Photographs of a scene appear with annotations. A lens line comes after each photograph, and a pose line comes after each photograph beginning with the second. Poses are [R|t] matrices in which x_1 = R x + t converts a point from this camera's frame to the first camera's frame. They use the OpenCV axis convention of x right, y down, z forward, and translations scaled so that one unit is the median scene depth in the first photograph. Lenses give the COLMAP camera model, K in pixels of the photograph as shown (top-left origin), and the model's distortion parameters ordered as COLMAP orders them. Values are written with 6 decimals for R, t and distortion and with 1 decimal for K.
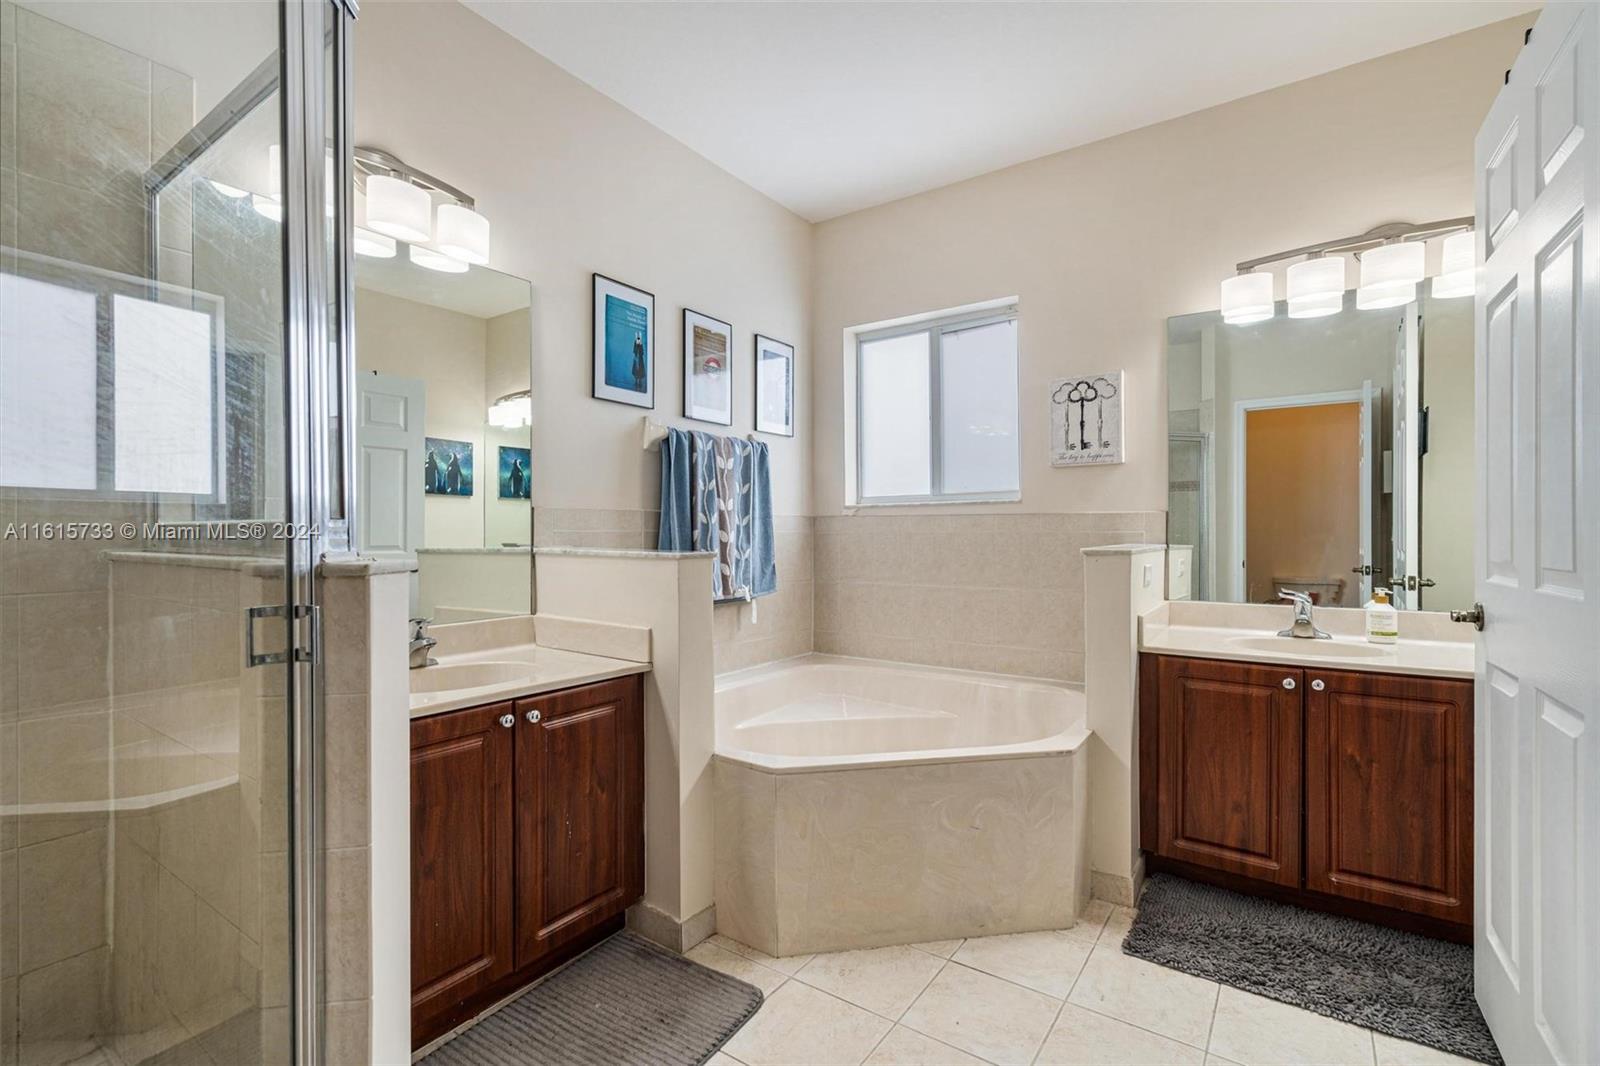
lens RADIAL K [[733.9, 0, 809.6], [0, 733.9, 533.2], [0, 0, 1]] dist [0.001778, 0.000946]
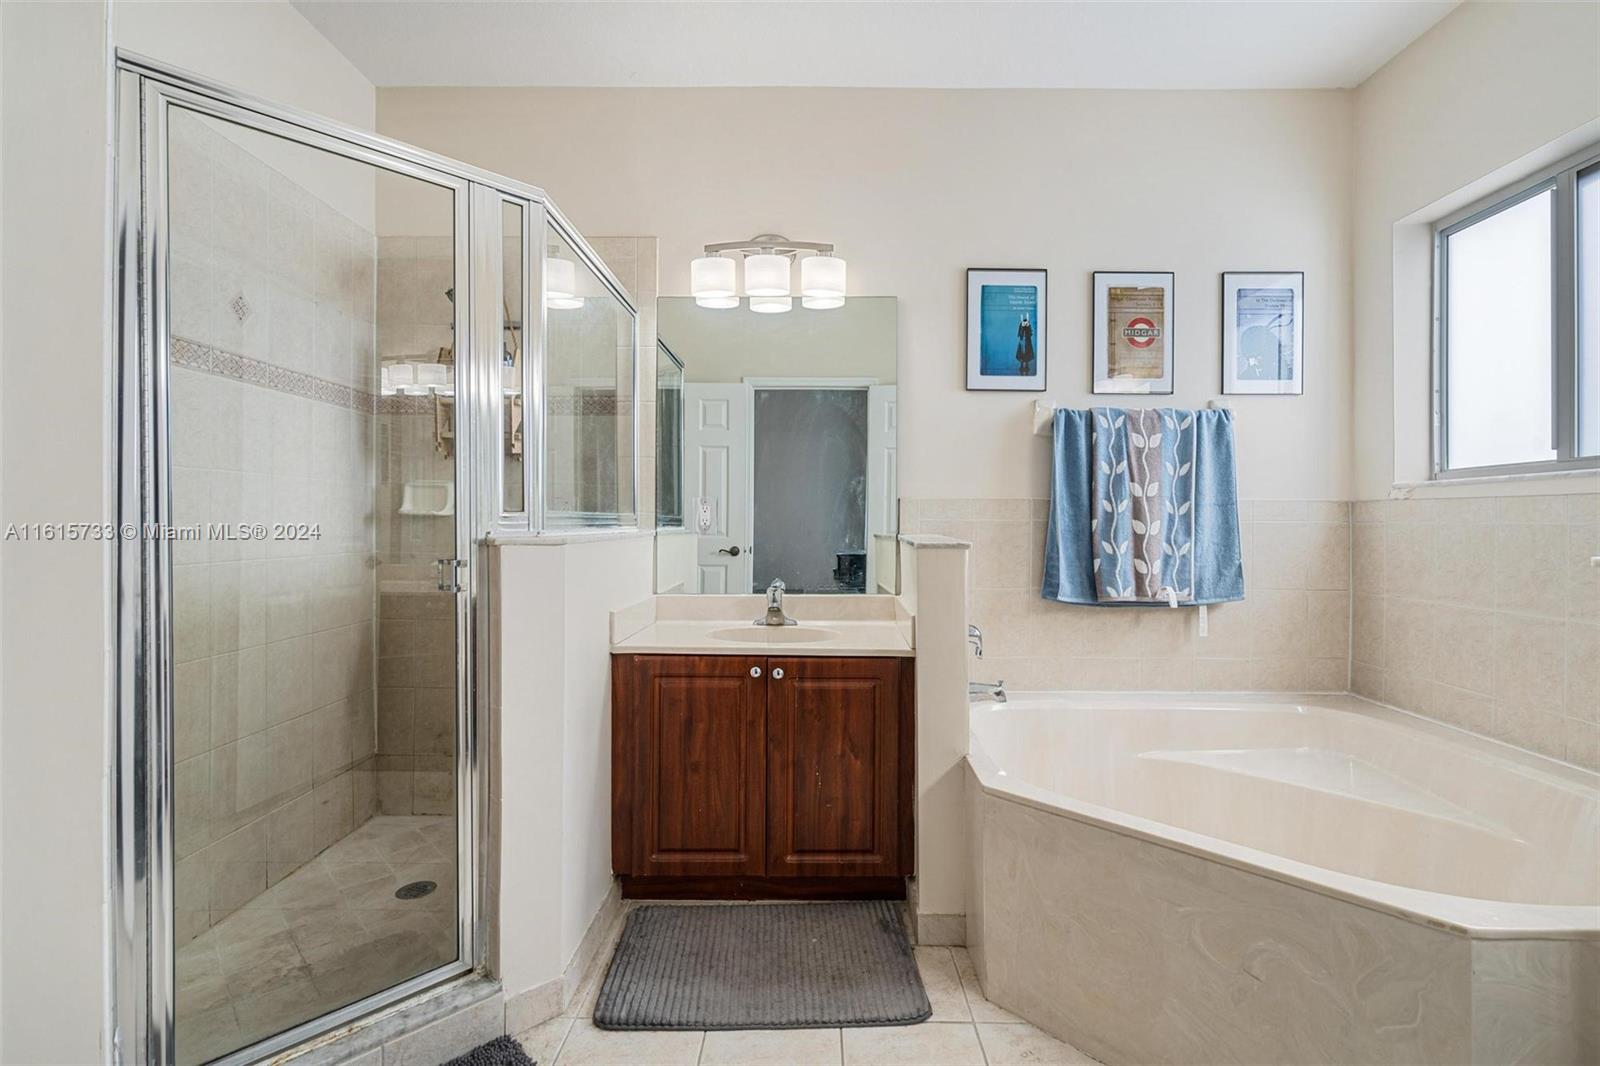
lens RADIAL K [[736.3, 0, 805.7], [0, 736.3, 518.6], [0, 0, 1]] dist [-0.001401, 0.000506]
pose [[0.559731, 0.002235, -0.828671, 0.385012], [-0.006371, 0.999978, -0.001606, -0.001945], [0.828650, 0.006178, 0.559733, 0.211589]]
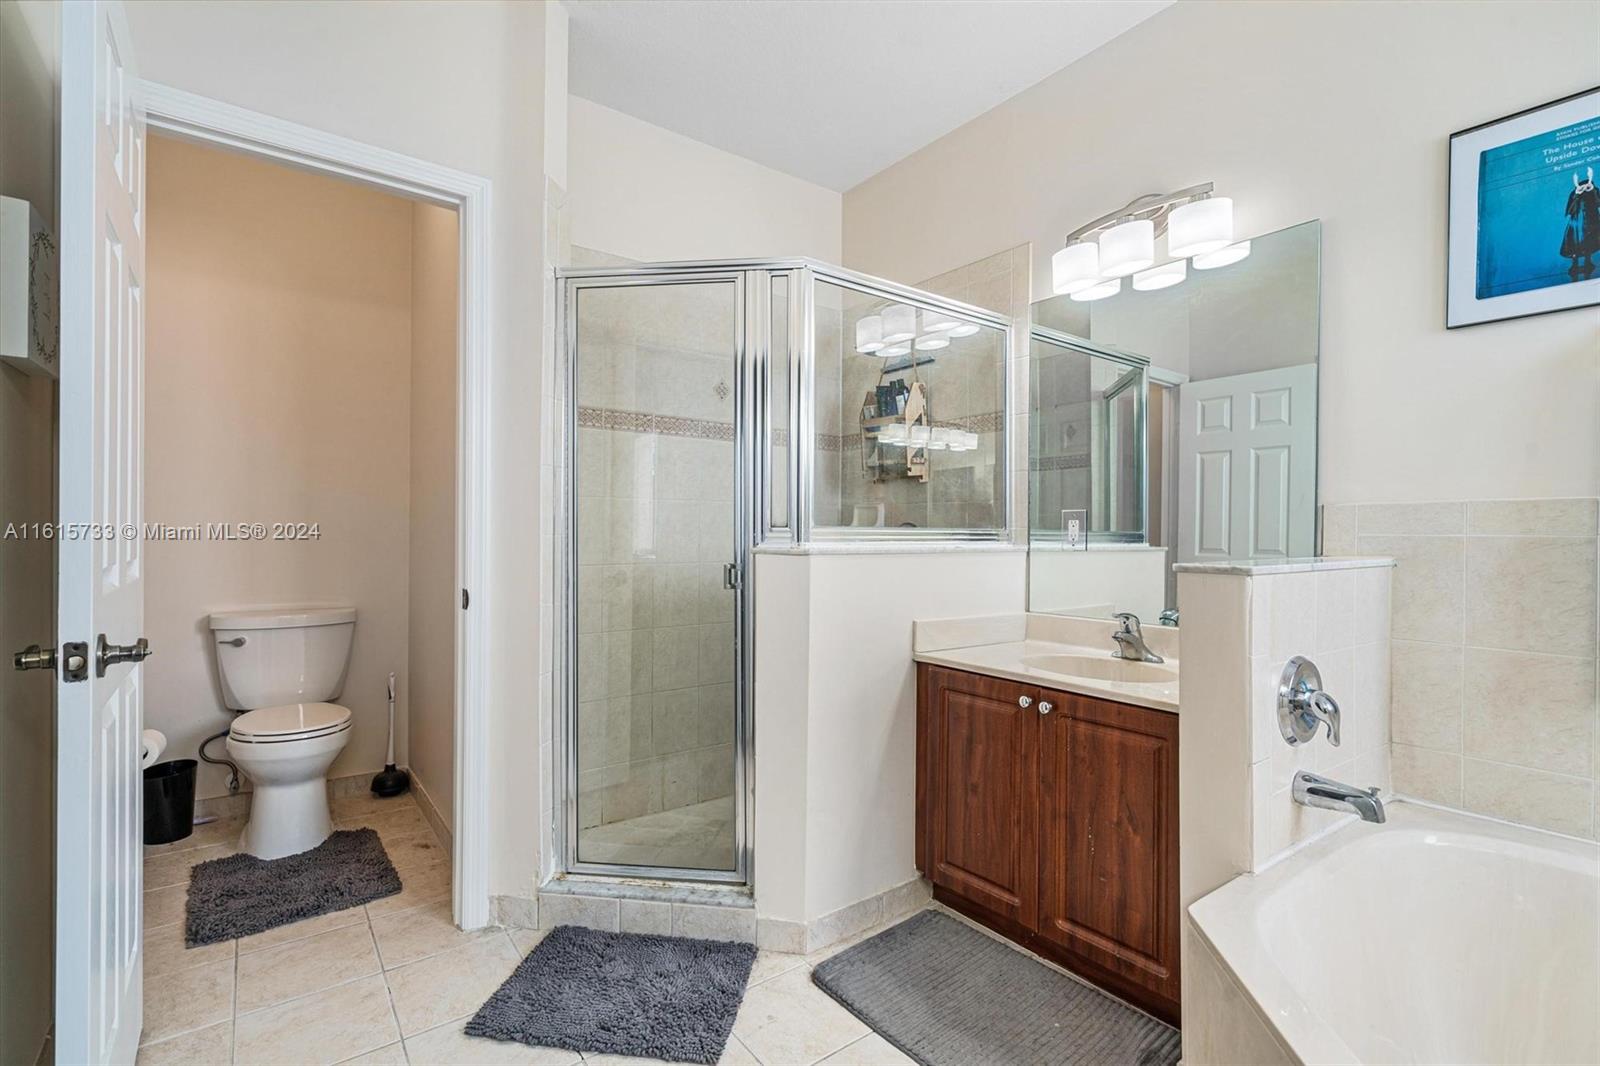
lens RADIAL K [[733.9, 0, 809.6], [0, 733.9, 533.2], [0, 0, 1]] dist [0.001778, 0.000946]
pose [[-0.315283, -0.002136, -0.948995, 0.441208], [-0.007276, 0.999974, 0.000167, -0.001206], [0.948970, 0.006958, -0.315290, 0.596683]]
